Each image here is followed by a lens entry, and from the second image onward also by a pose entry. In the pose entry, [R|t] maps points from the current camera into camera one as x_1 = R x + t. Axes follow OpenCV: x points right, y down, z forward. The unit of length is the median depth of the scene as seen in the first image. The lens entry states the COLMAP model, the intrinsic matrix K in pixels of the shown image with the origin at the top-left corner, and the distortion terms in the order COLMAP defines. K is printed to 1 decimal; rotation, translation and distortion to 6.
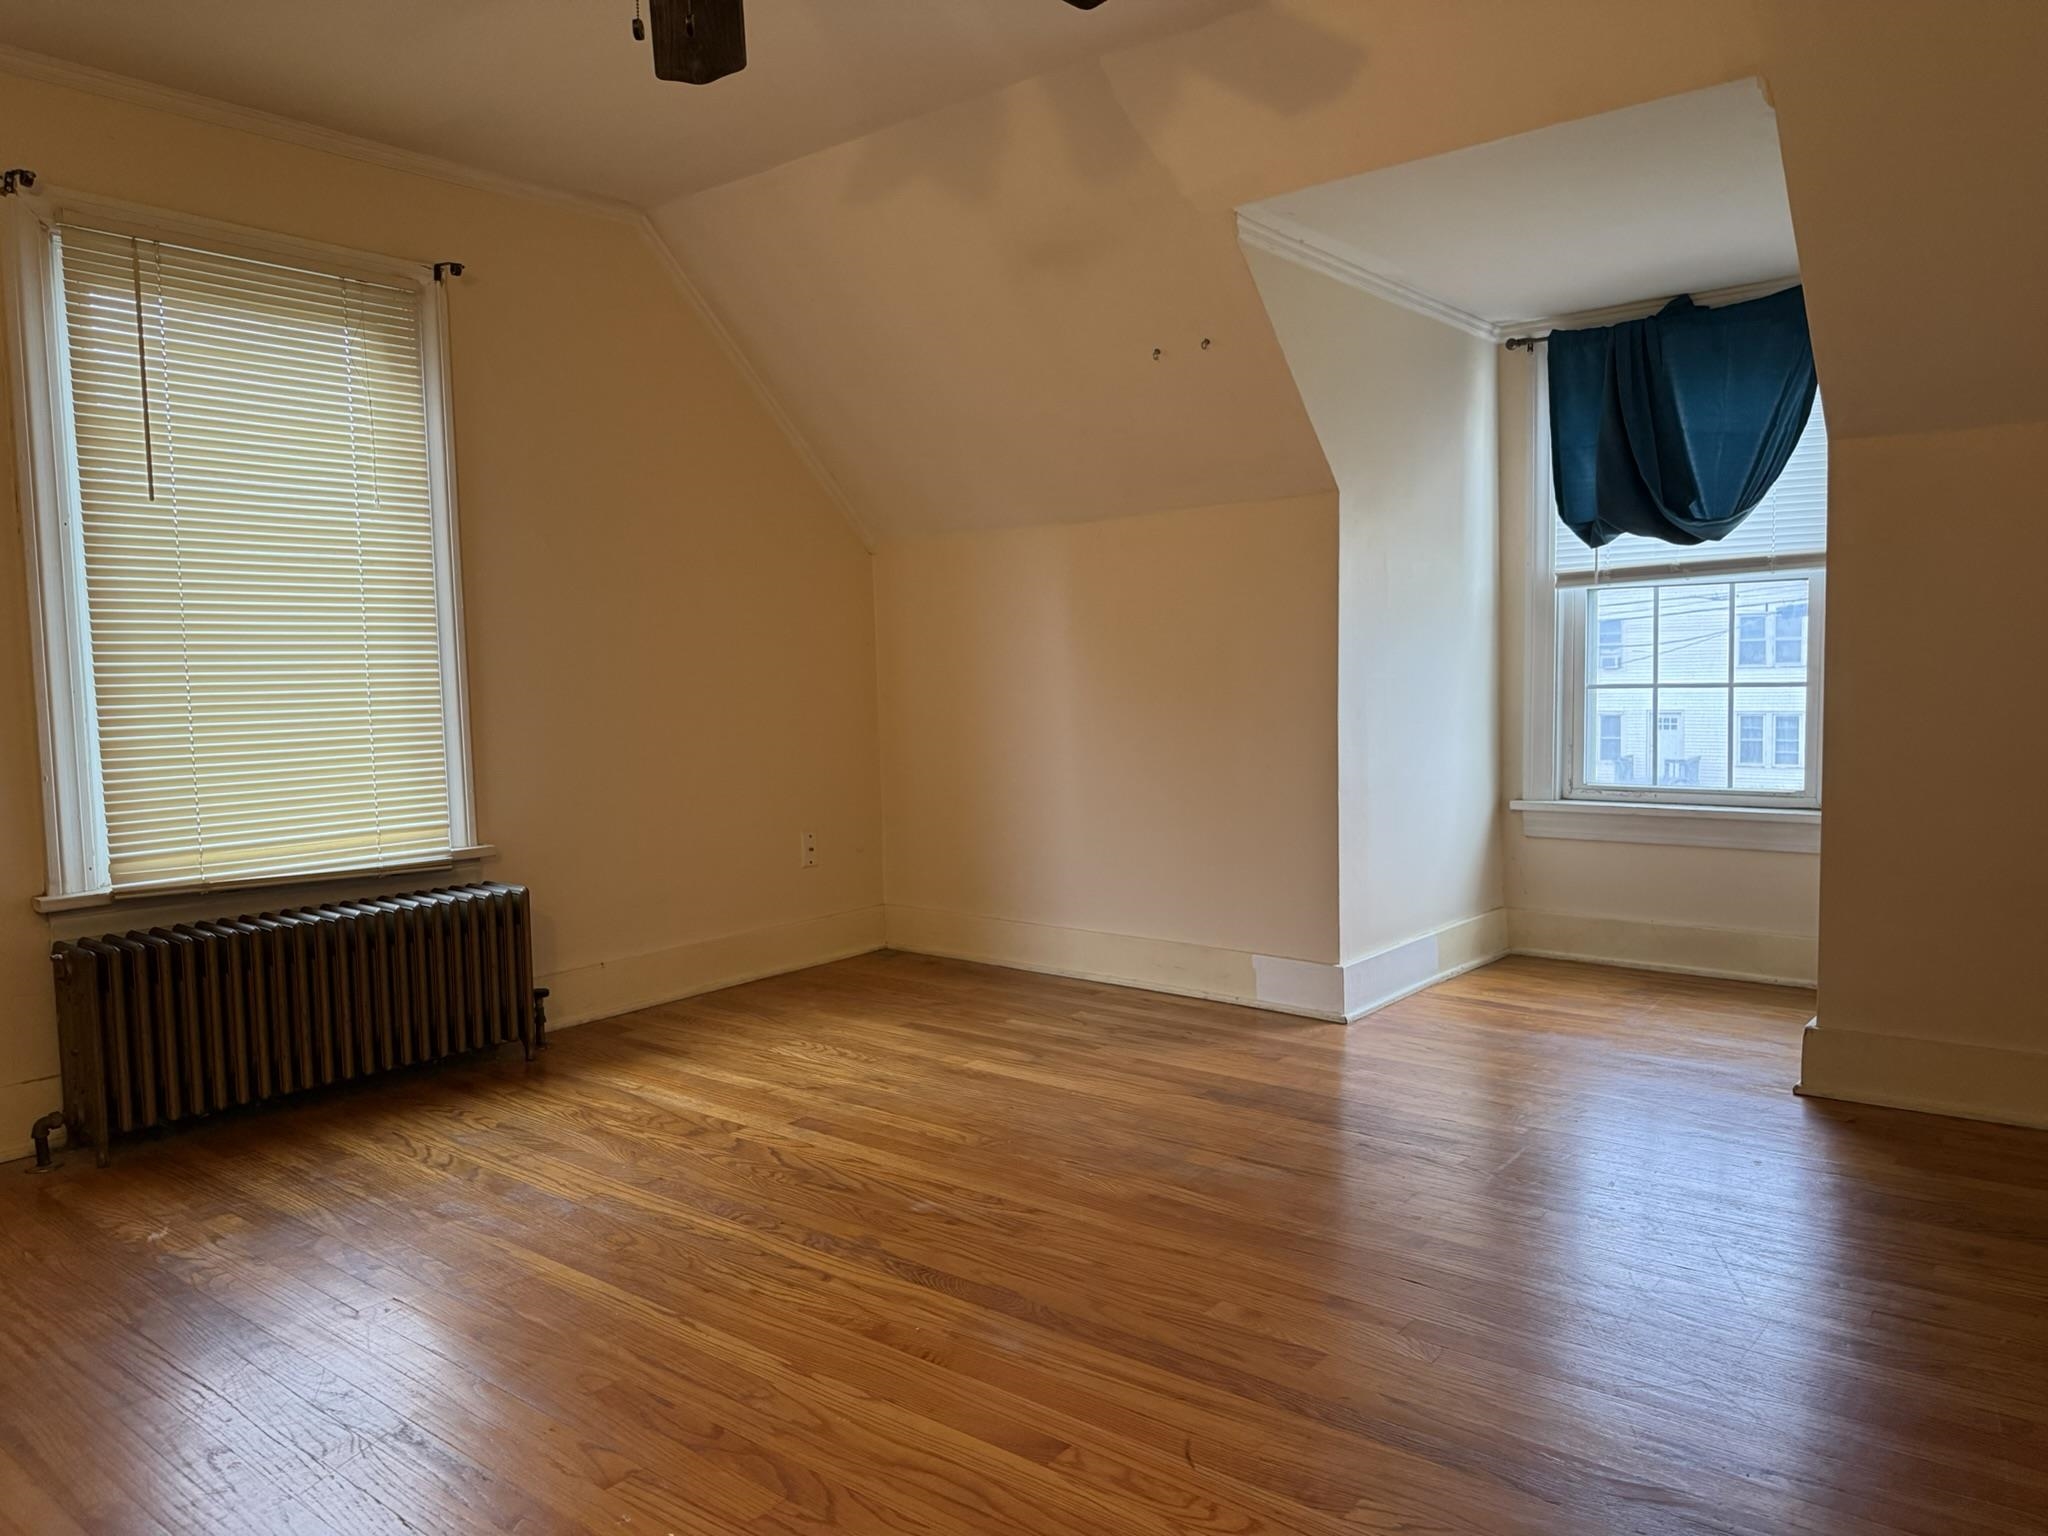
lens RADIAL K [[1420.3, 0, 1034.9], [0, 1420.3, 777.4], [0, 0, 1]] dist [0.054612, -0.045776]
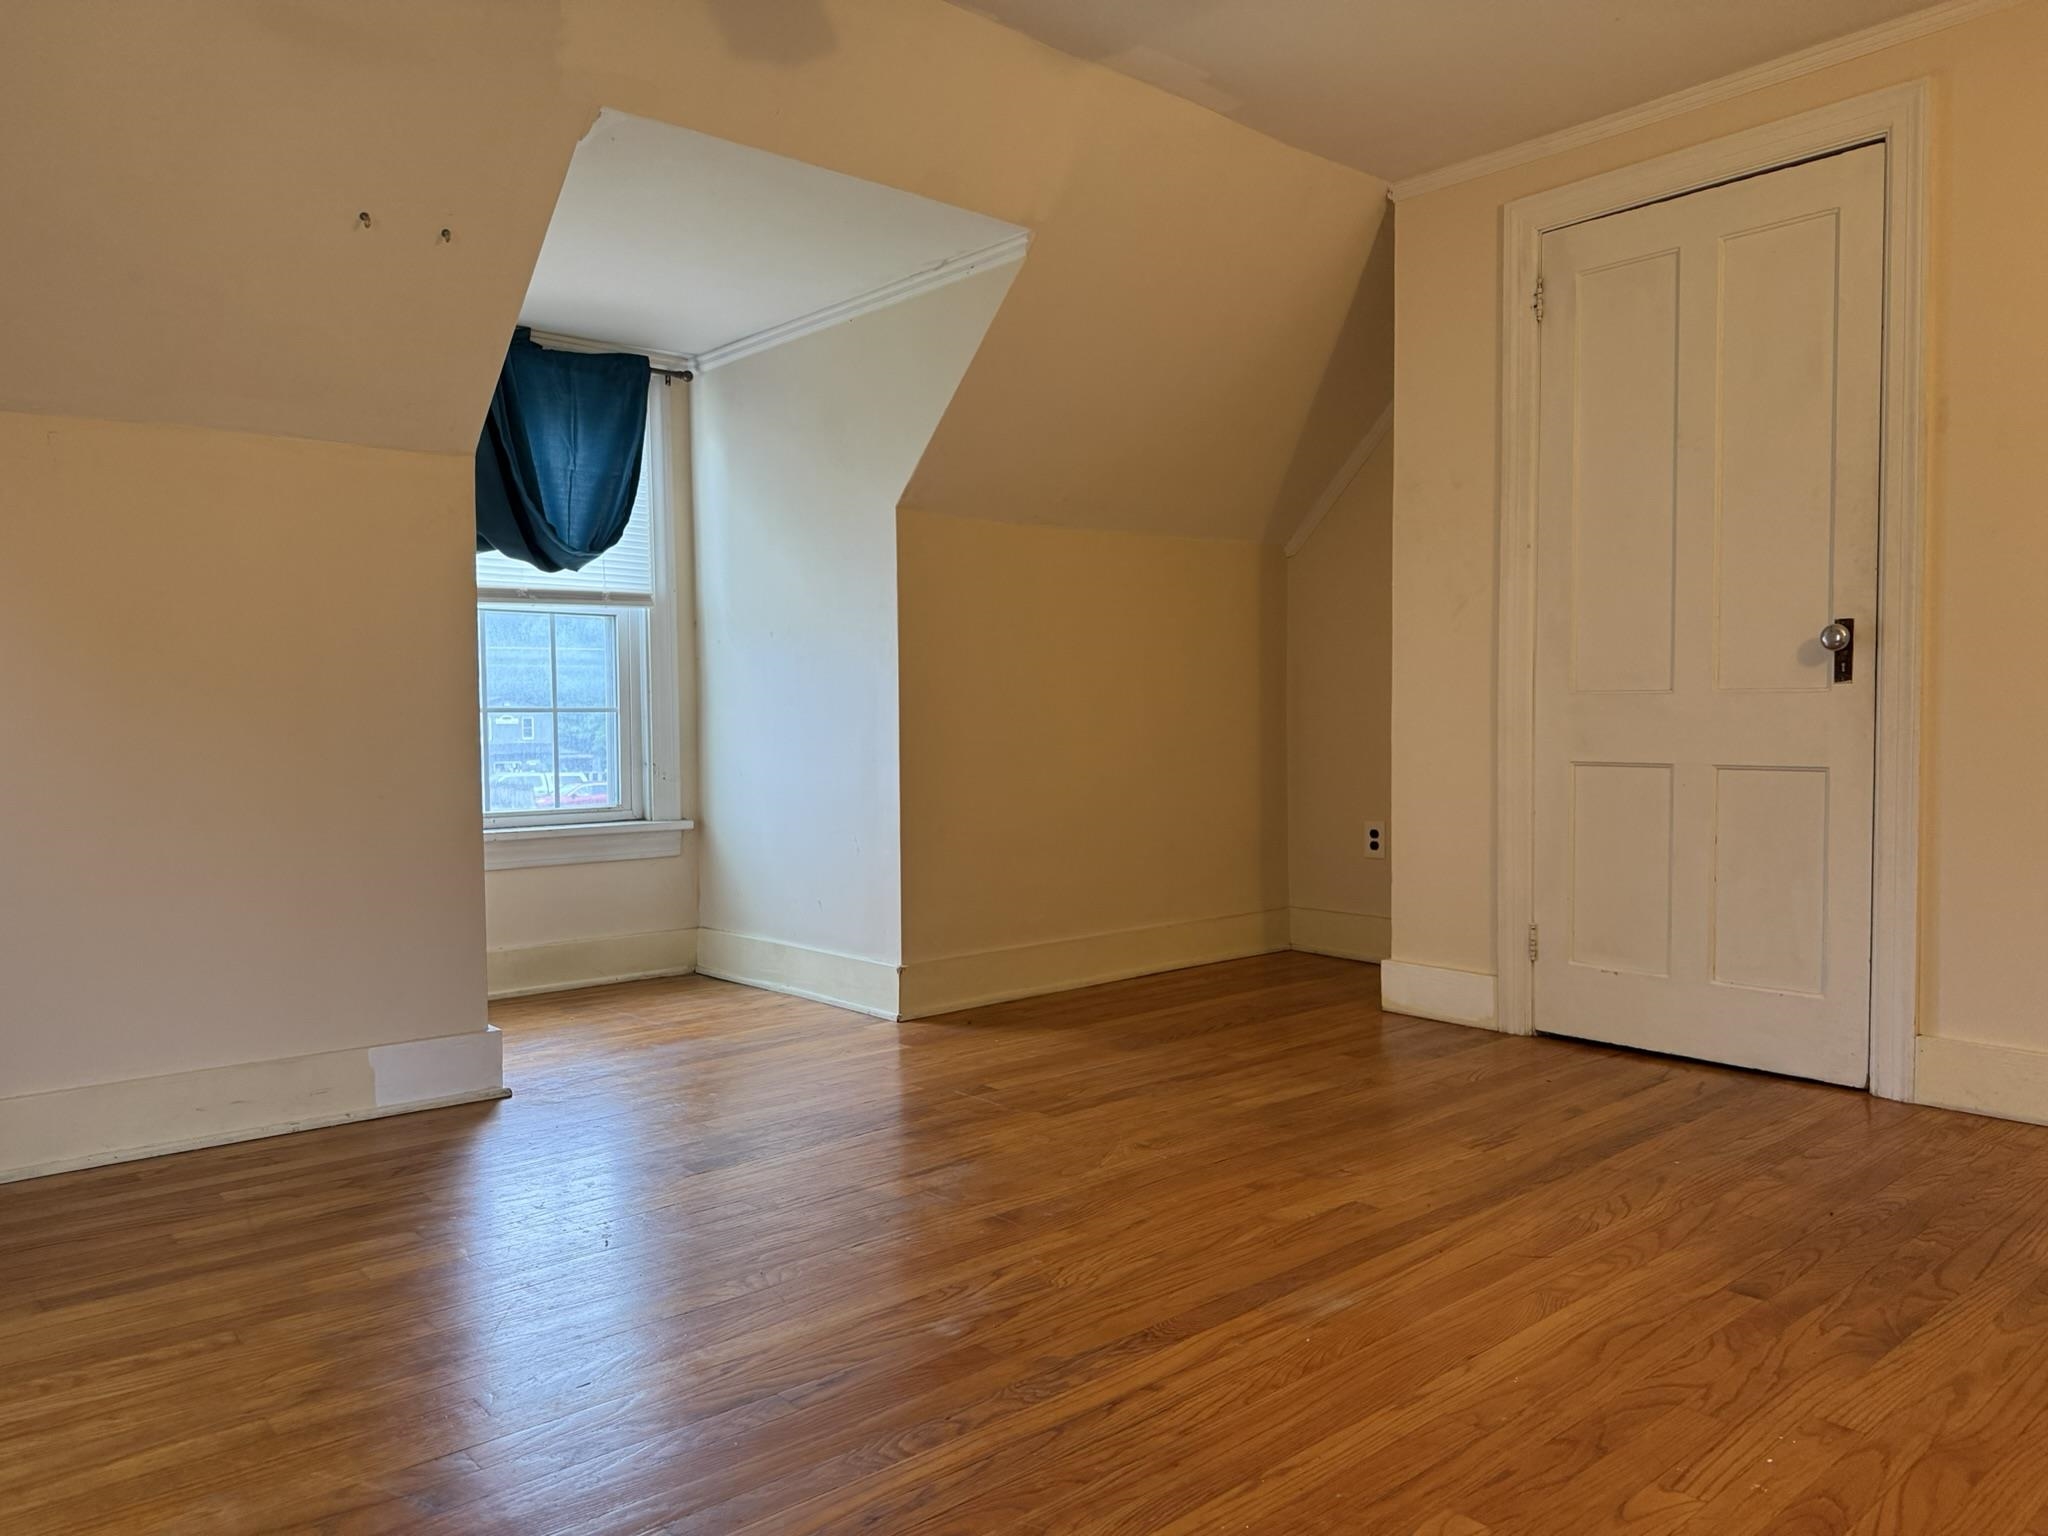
lens RADIAL K [[1420.3, 0, 1034.9], [0, 1420.3, 777.4], [0, 0, 1]] dist [0.054612, -0.045776]
pose [[0.179952, -0.023543, 0.983394, -0.595140], [0.079279, 0.996809, 0.009357, 0.003751], [-0.980475, 0.076278, 0.181244, 0.581374]]
